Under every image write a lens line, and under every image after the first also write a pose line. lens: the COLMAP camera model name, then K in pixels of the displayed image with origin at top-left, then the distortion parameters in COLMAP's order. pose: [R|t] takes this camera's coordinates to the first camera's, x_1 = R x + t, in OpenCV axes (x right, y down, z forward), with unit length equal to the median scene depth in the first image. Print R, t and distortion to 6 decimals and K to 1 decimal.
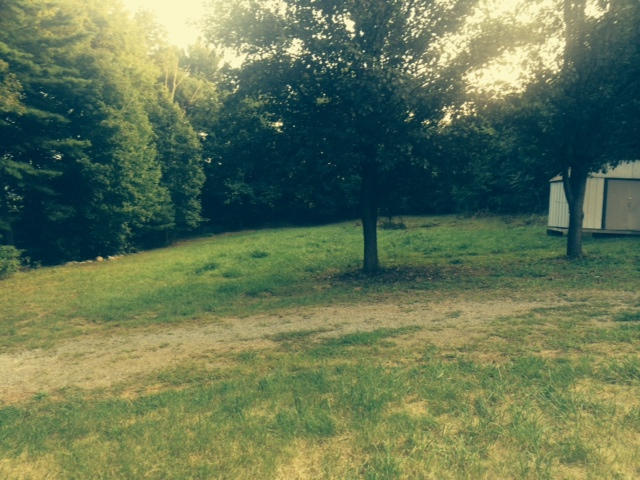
lens RADIAL K [[552.2, 0, 320.3], [0, 552.2, 240.0], [0, 0, 1]] dist [0.002076, -0.000457]
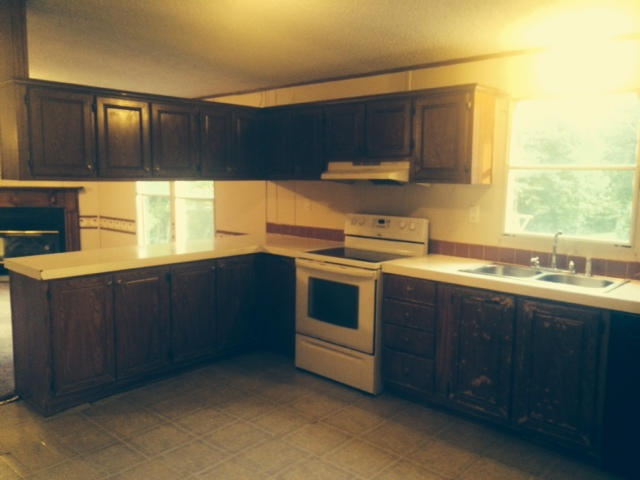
lens RADIAL K [[552.2, 0, 320.1], [0, 552.2, 239.8], [0, 0, 1]] dist [0.002076, -0.000457]
pose [[0.694672, 0.052235, -0.717427, 0.276434], [-0.028963, 0.998582, 0.044661, -0.009888], [0.718743, -0.010246, 0.695200, -0.657278]]
